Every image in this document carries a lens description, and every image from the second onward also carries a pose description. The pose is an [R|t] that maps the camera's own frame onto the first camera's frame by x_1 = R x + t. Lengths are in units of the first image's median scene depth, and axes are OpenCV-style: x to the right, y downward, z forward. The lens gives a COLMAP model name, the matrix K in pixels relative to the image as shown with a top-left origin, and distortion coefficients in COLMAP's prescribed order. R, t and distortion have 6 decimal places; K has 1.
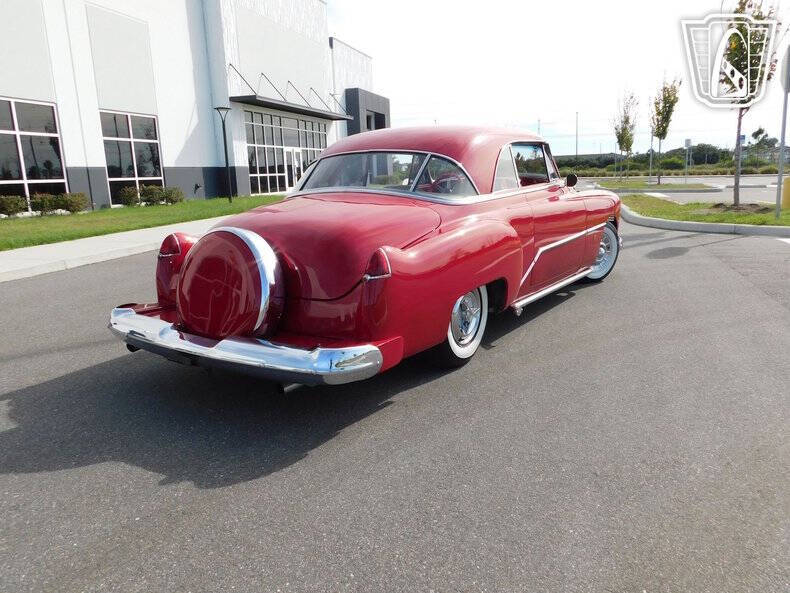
lens RADIAL K [[588.8, 0, 395.0], [0, 588.8, 296.5], [0, 0, 1]] dist [-0.006797, 0.006924]
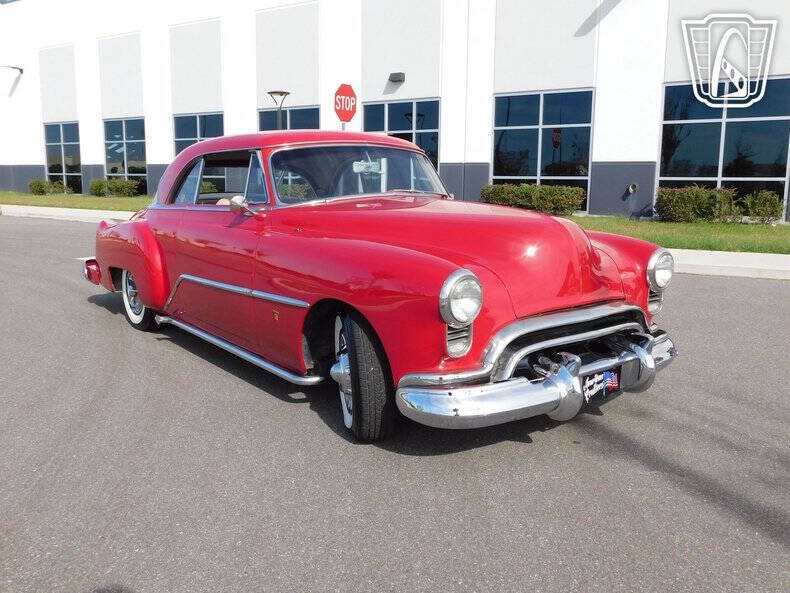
lens RADIAL K [[588.2, 0, 390.6], [0, 588.2, 268.0], [0, 0, 1]] dist [-0.002674, 0.000745]
pose [[-0.144005, 0.200930, -0.968963, 0.750147], [-0.181648, 0.957164, 0.225479, -0.439221], [0.972762, 0.208480, -0.101338, 1.933637]]
